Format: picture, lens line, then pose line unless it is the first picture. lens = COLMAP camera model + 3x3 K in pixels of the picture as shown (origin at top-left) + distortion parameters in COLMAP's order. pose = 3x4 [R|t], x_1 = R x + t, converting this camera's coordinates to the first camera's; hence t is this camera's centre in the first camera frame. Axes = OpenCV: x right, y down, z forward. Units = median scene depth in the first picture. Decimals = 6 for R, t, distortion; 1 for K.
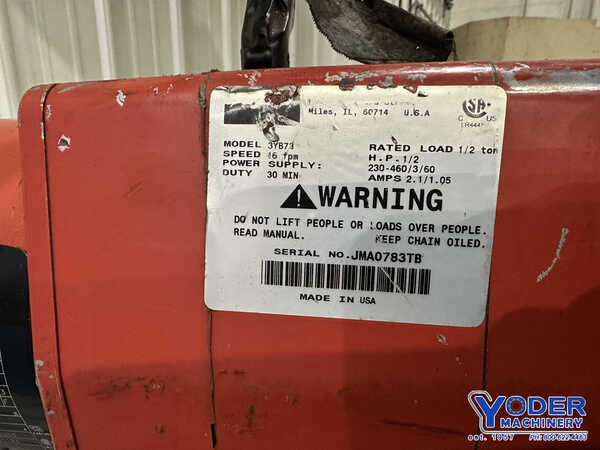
lens RADIAL K [[422.6, 0, 300.0], [0, 422.6, 224.9], [0, 0, 1]] dist [-0.000614, 0.004095]
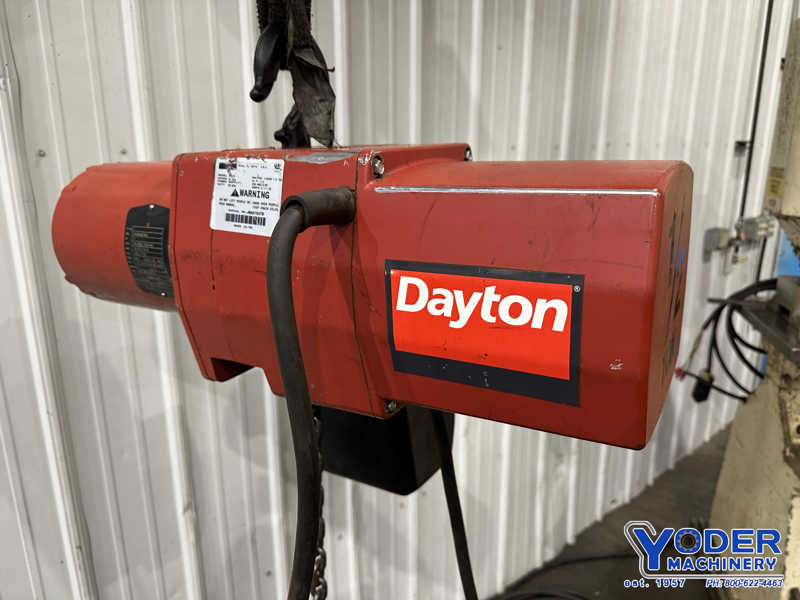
lens RADIAL K [[563.5, 0, 400.9], [0, 563.5, 298.4], [0, 0, 1]] dist [-0.000614, 0.004095]
pose [[0.931339, 0.112279, -0.346413, 2.671727], [-0.108226, 0.993640, 0.031088, 0.448483], [0.347700, 0.008538, 0.937567, -2.477393]]
